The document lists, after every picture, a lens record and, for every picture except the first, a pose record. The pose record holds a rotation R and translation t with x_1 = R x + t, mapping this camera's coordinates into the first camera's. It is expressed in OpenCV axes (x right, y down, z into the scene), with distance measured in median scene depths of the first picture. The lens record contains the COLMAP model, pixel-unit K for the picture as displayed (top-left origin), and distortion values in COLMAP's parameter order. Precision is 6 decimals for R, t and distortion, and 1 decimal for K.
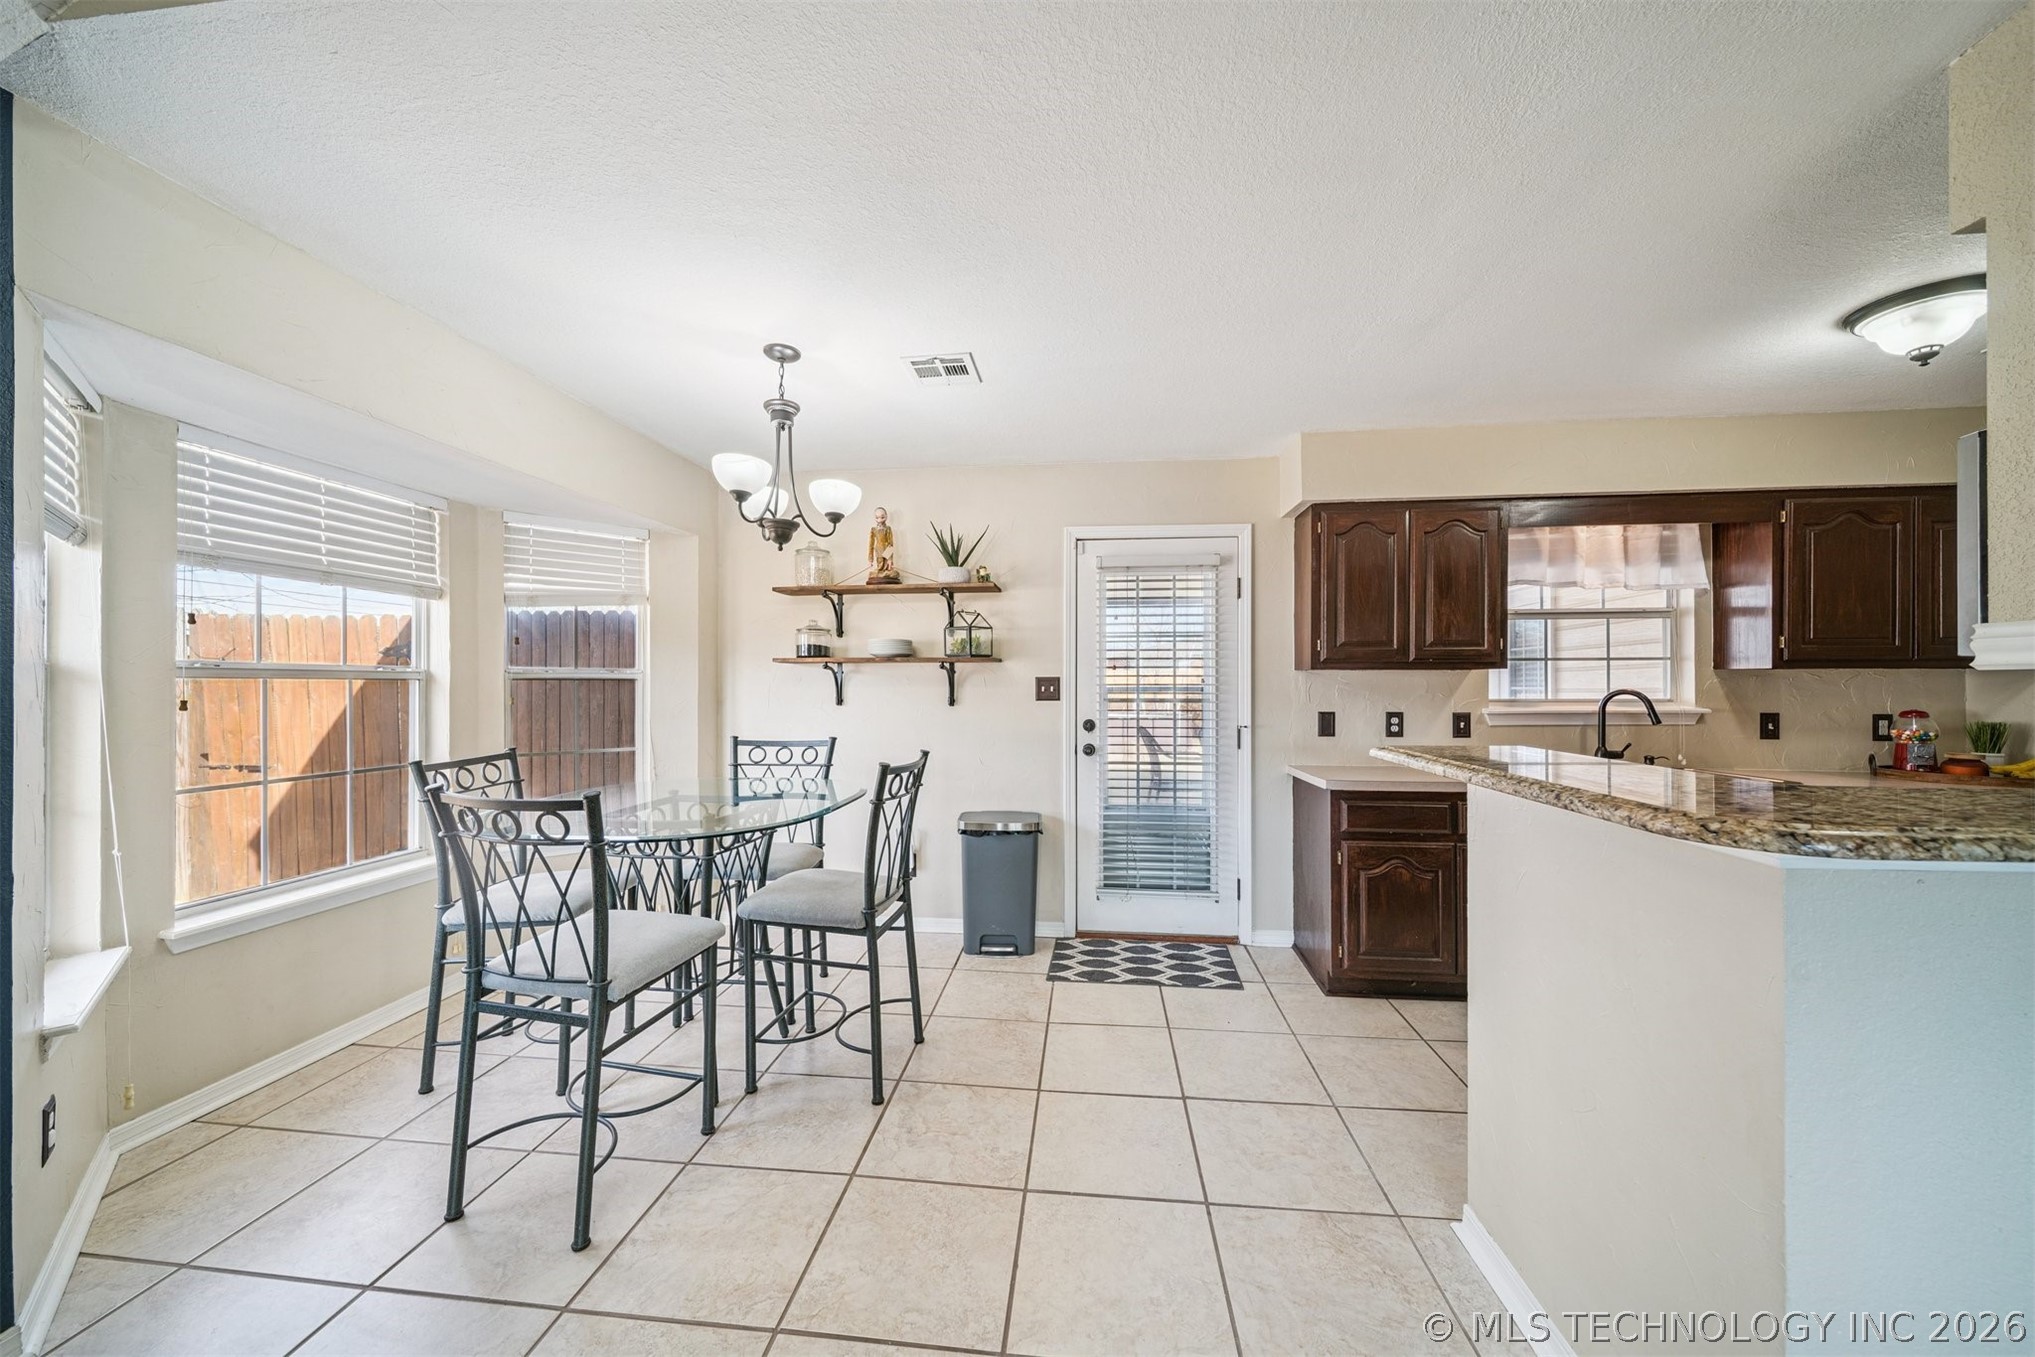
lens RADIAL K [[717.4, 0, 1021.2], [0, 717.4, 683.5], [0, 0, 1]] dist [0.004741, -0.000669]
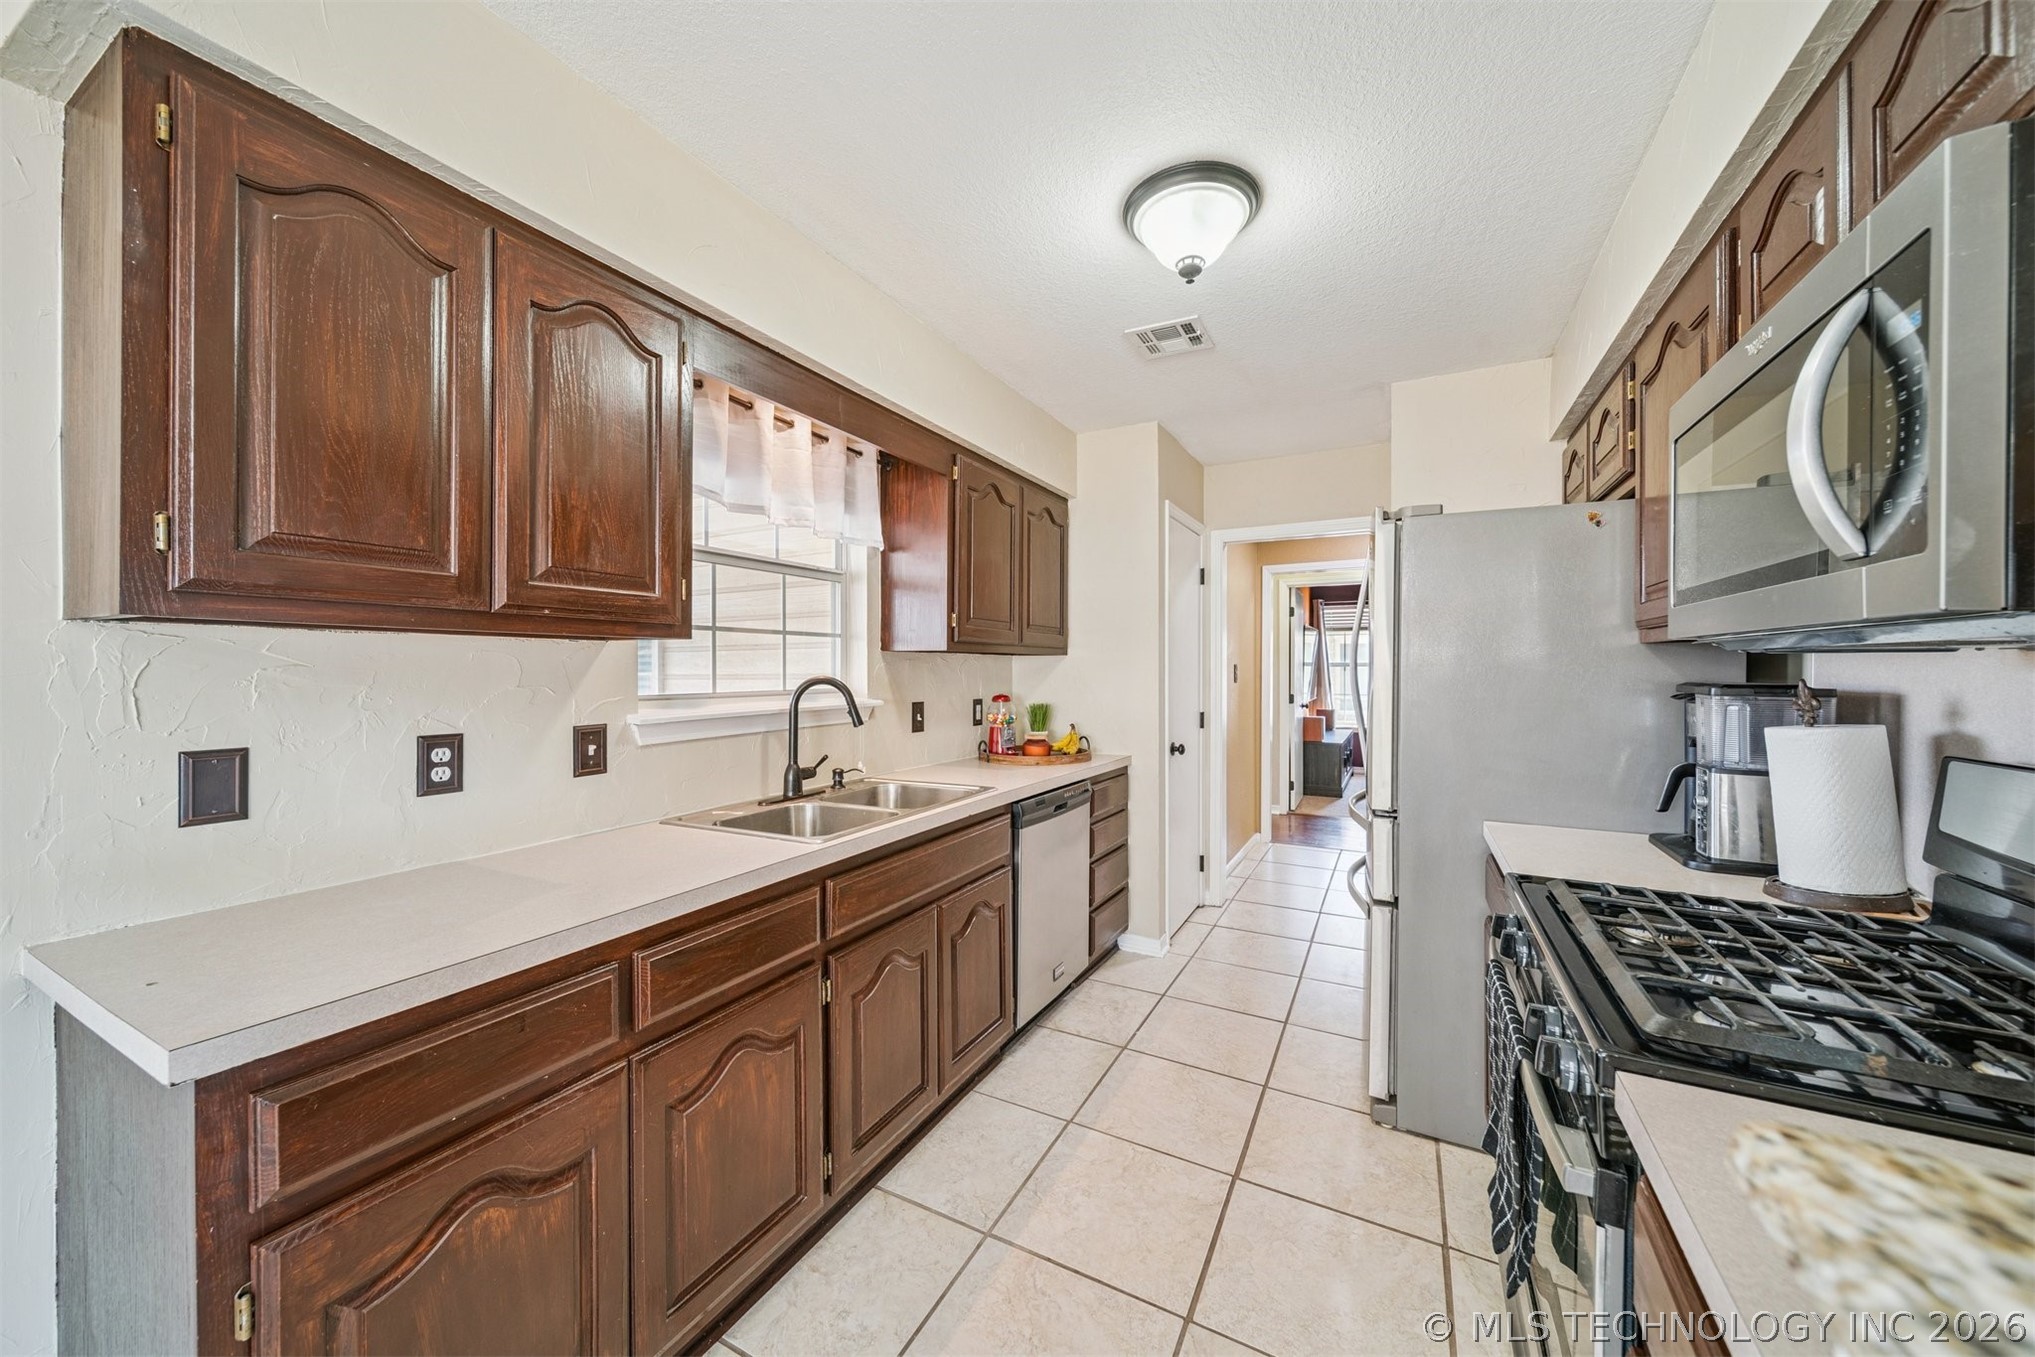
lens RADIAL K [[717.4, 0, 1022.1], [0, 717.4, 669.7], [0, 0, 1]] dist [0.004741, -0.000669]
pose [[0.359695, 0.000705, 0.933070, 0.266322], [-0.000004, 1.000000, -0.000754, 0.002071], [-0.933070, 0.000268, 0.359695, 0.567471]]
